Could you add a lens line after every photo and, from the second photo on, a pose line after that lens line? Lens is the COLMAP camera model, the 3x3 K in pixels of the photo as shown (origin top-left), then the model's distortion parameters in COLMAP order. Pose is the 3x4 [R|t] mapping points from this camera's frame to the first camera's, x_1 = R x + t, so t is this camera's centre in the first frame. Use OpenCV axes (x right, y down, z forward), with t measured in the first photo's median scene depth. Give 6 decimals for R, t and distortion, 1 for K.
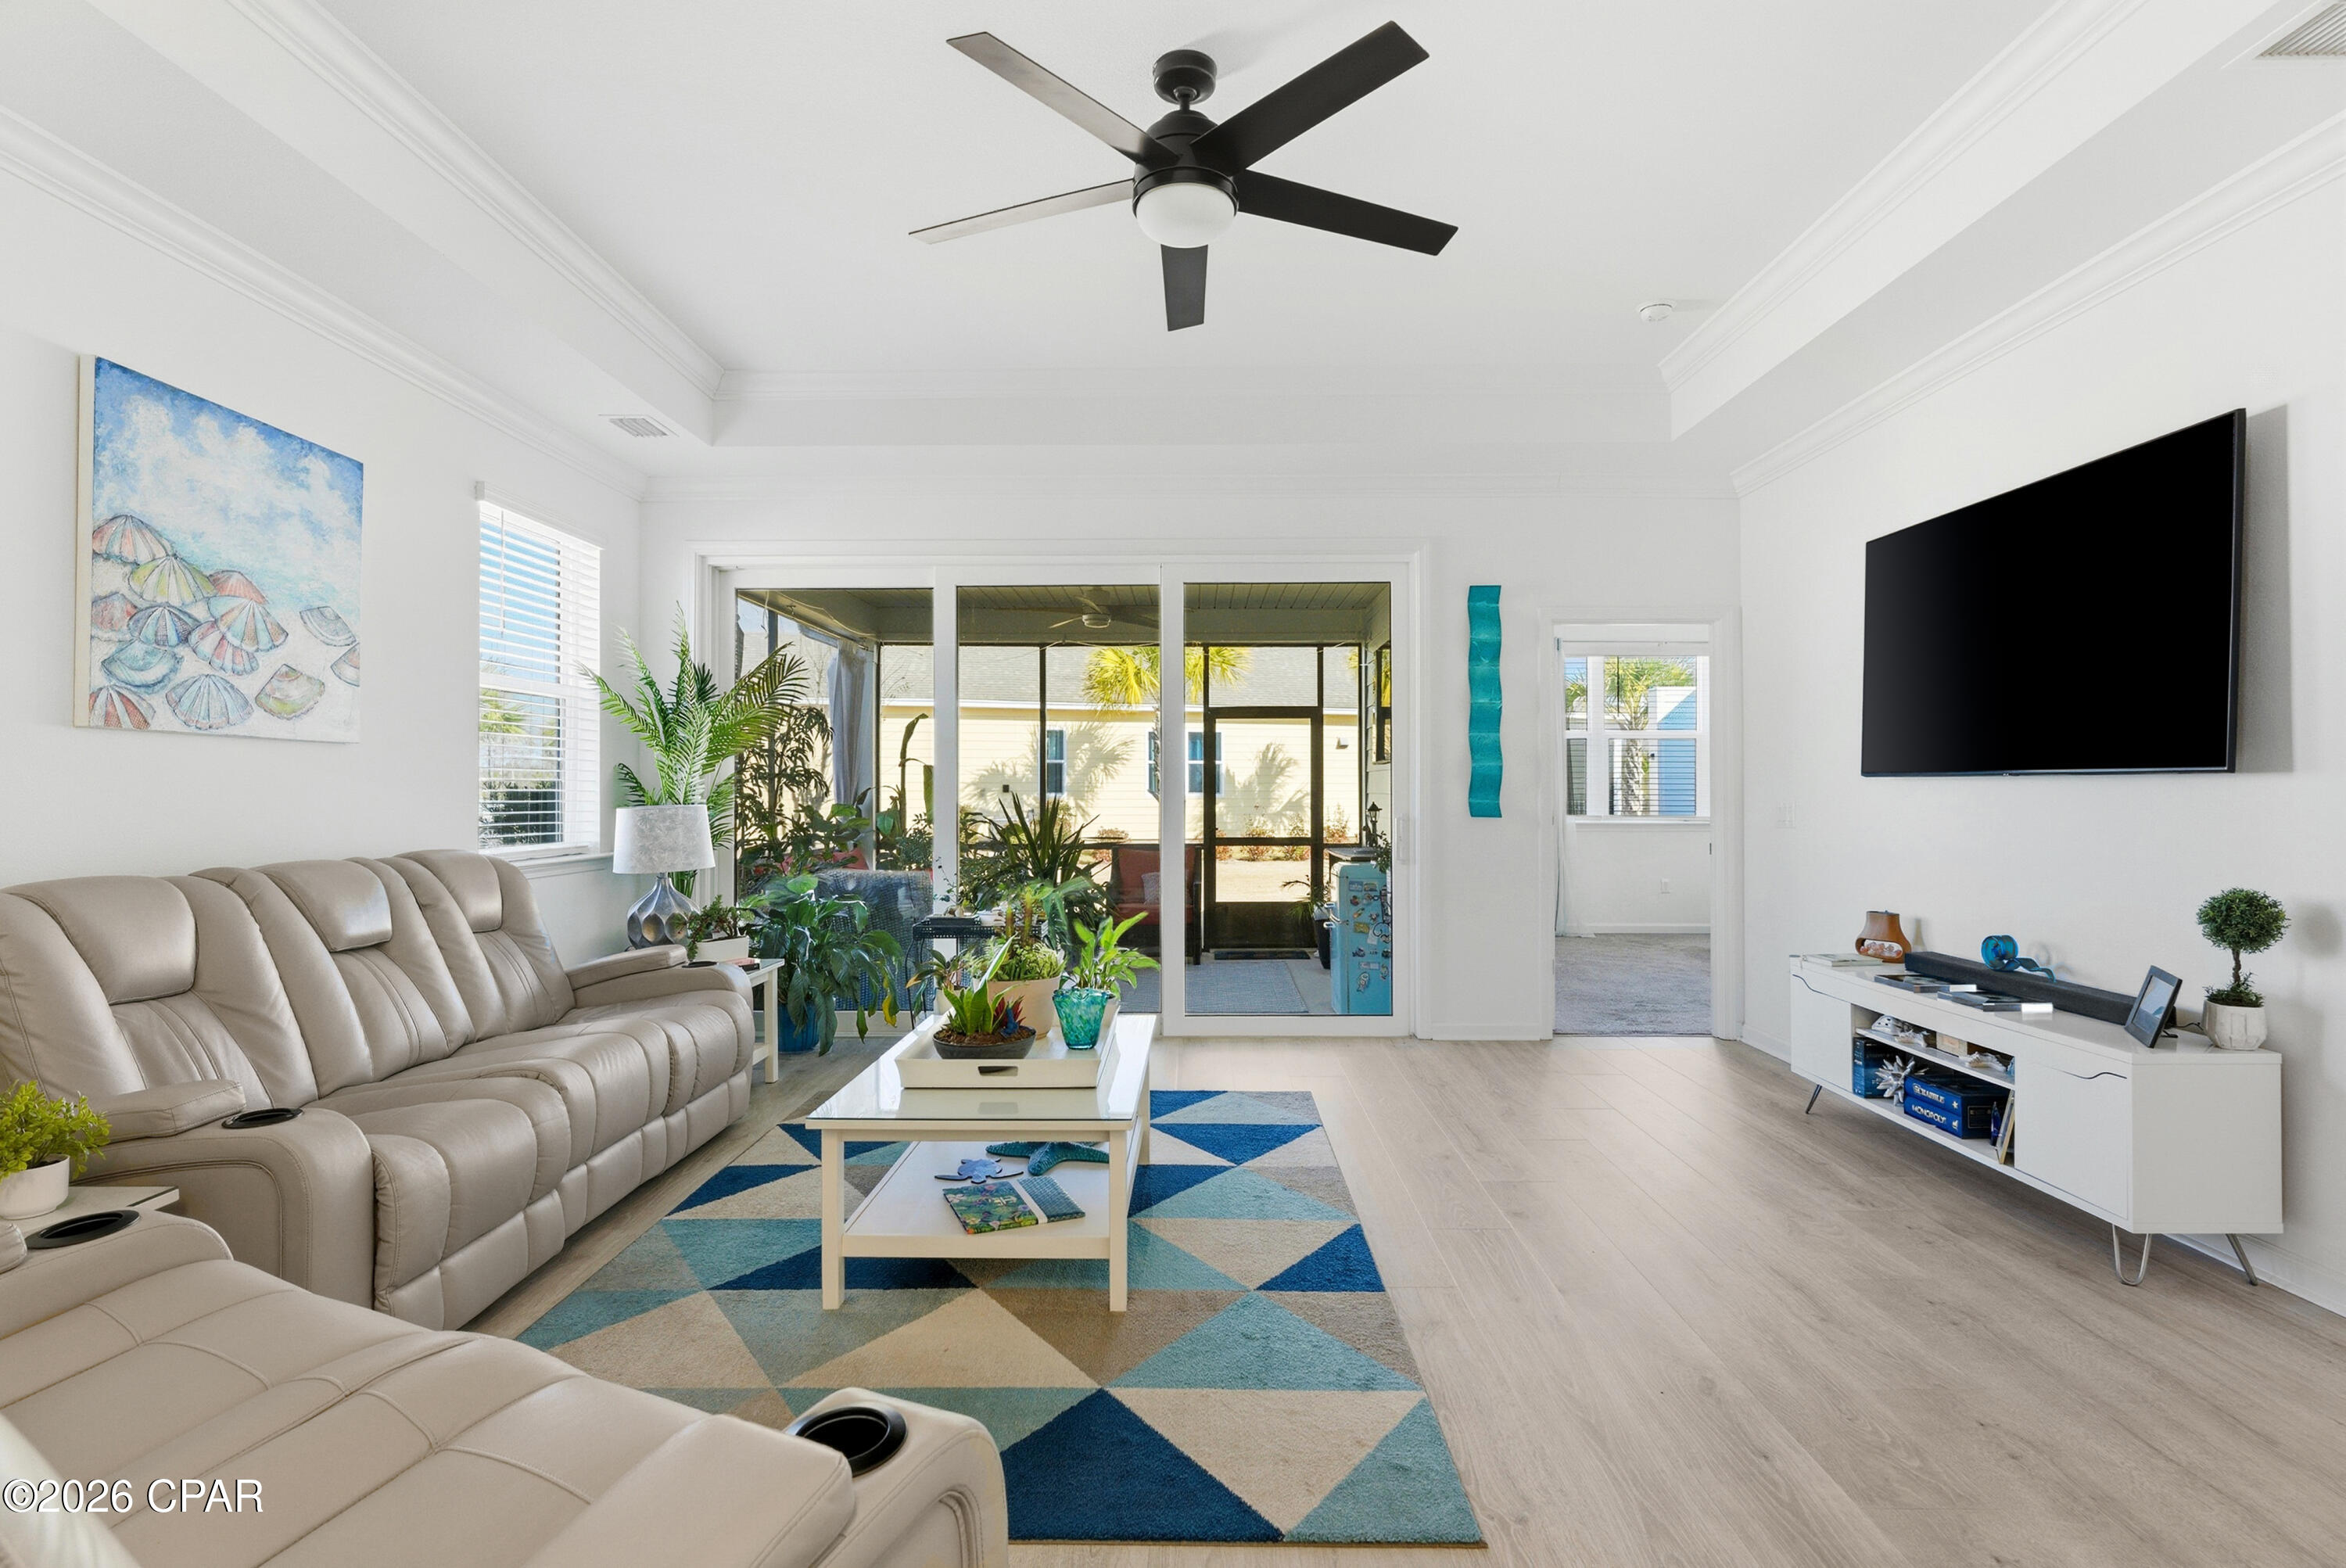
lens RADIAL K [[1145.5, 0, 1181.5], [0, 1145.5, 783.8], [0, 0, 1]] dist [-0.003359, -0.000203]
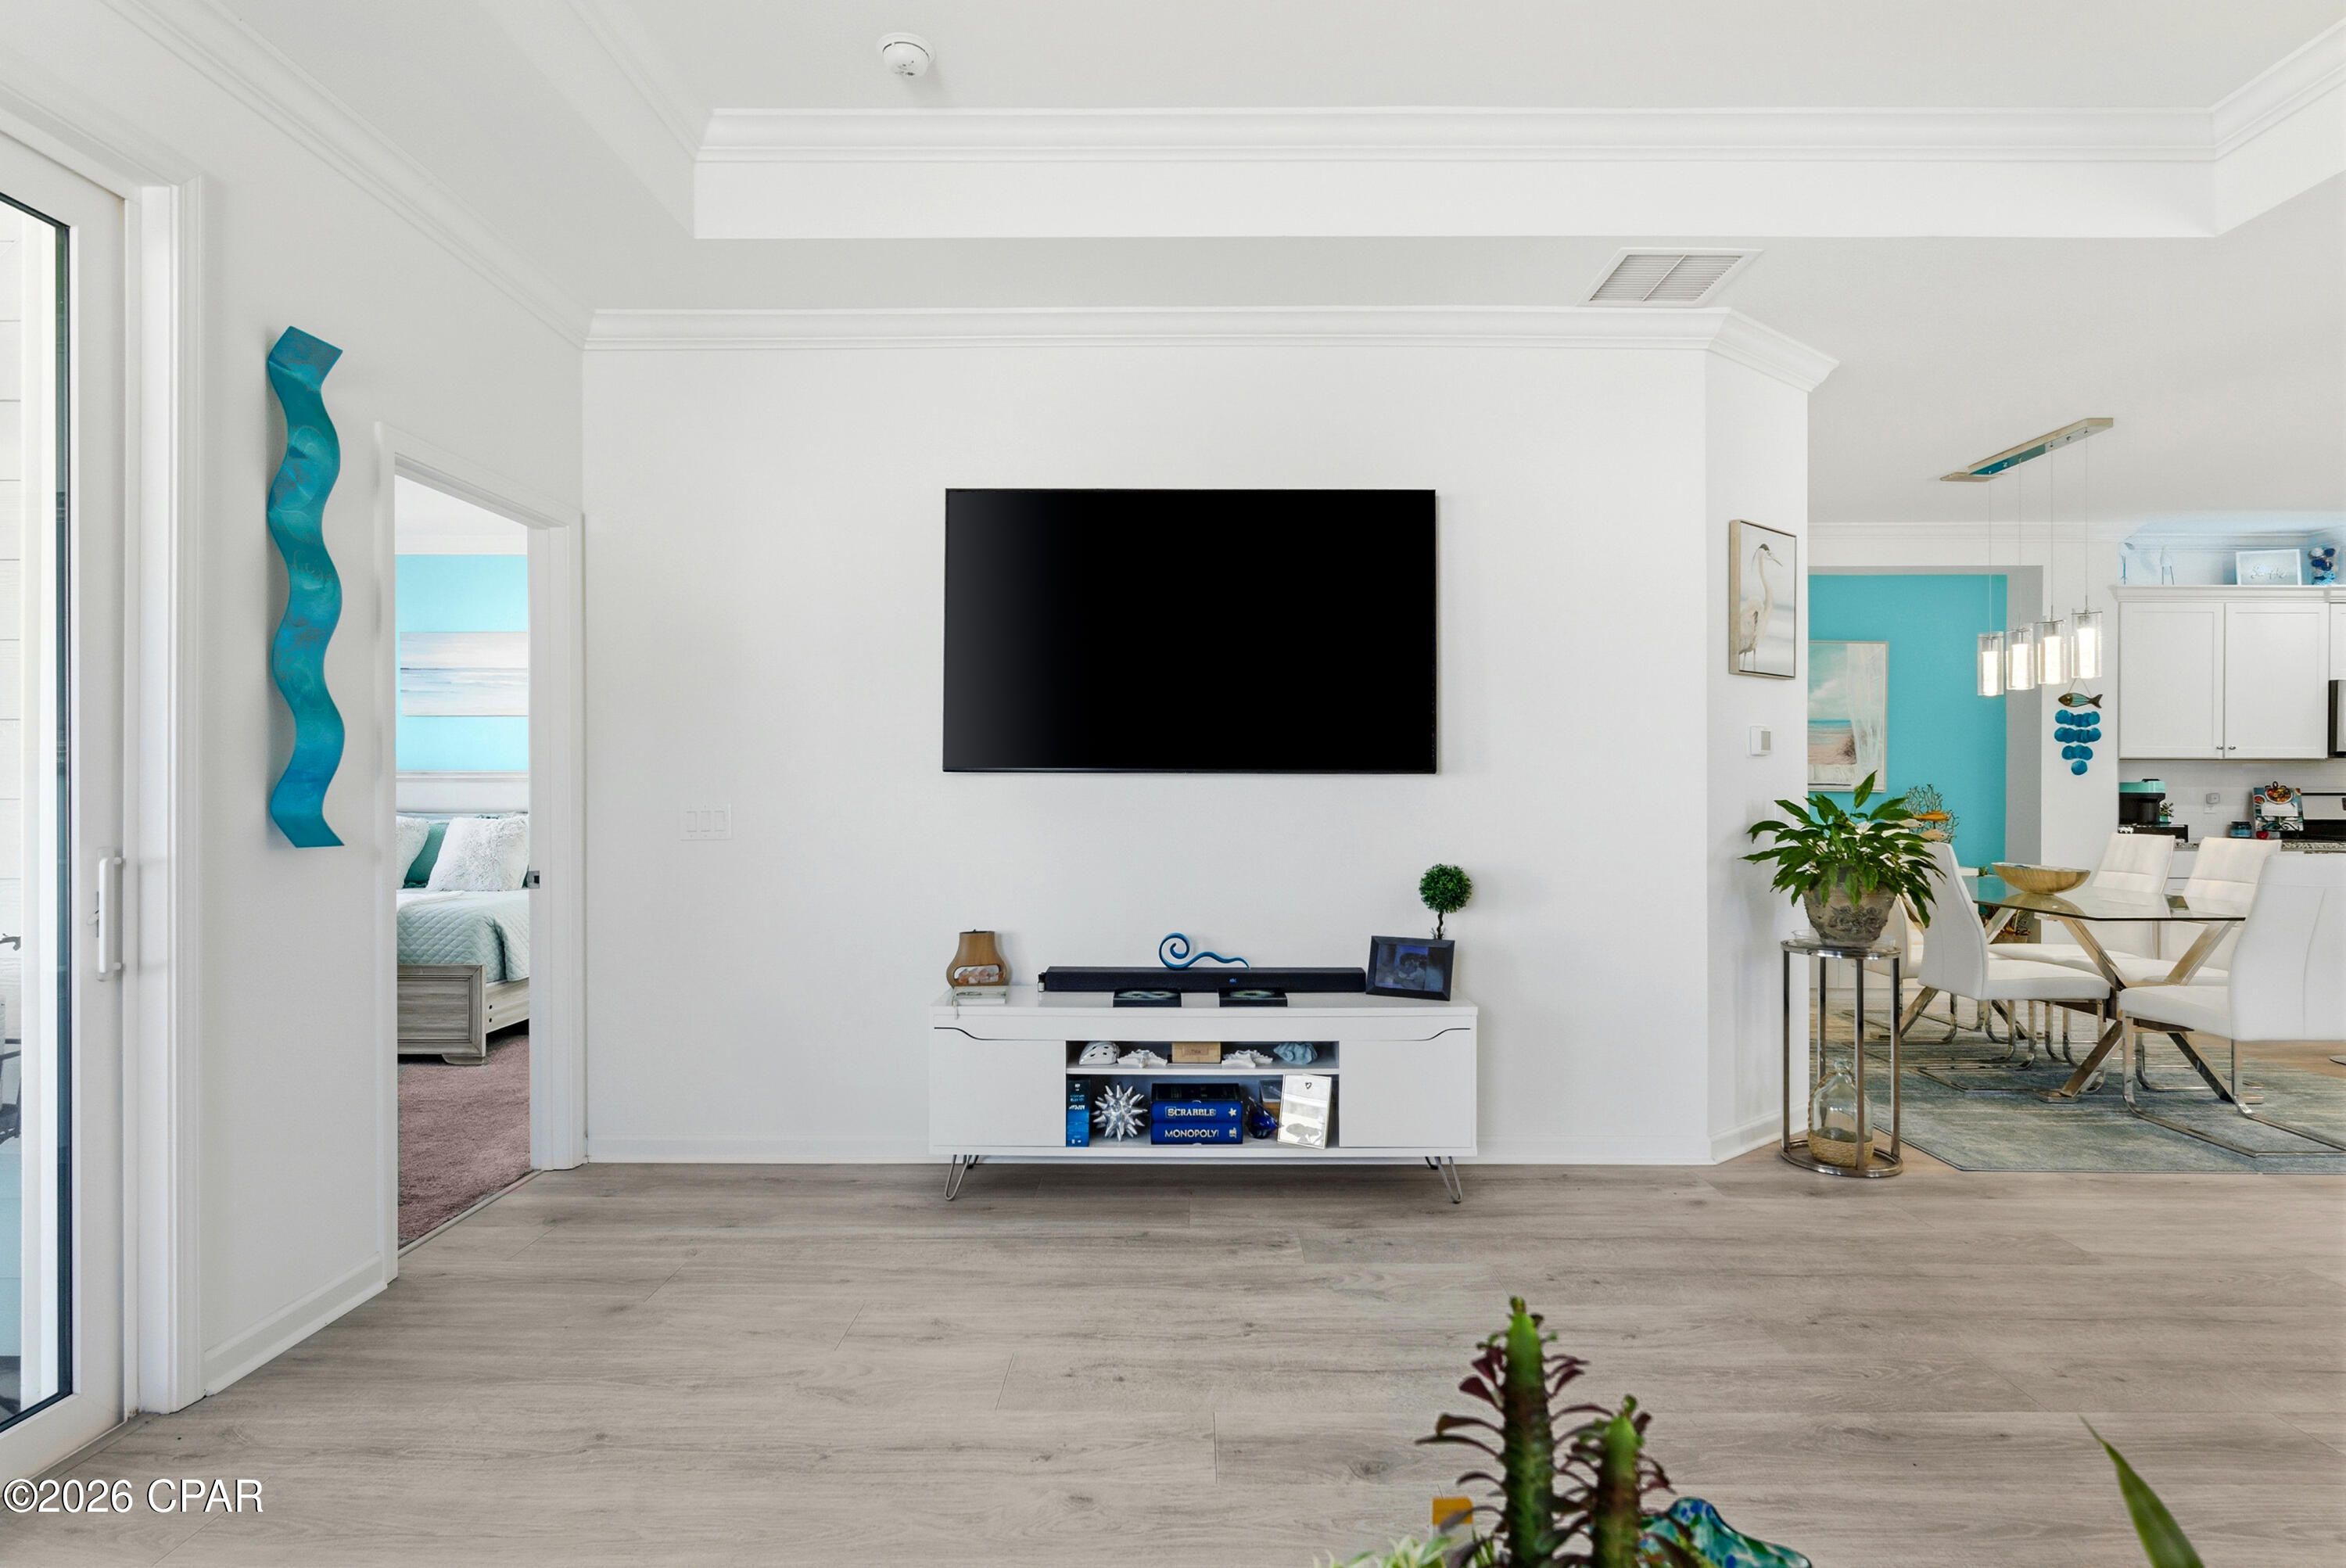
lens RADIAL K [[1188.9, 0, 1185.6], [0, 1188.9, 787.2], [0, 0, 1]] dist [-0.000509, -0.000246]
pose [[-0.005812, 0.001818, 0.999981, -0.364612], [-0.005617, 0.999983, -0.001851, 0.007313], [-0.999967, -0.005628, -0.005802, 1.144780]]
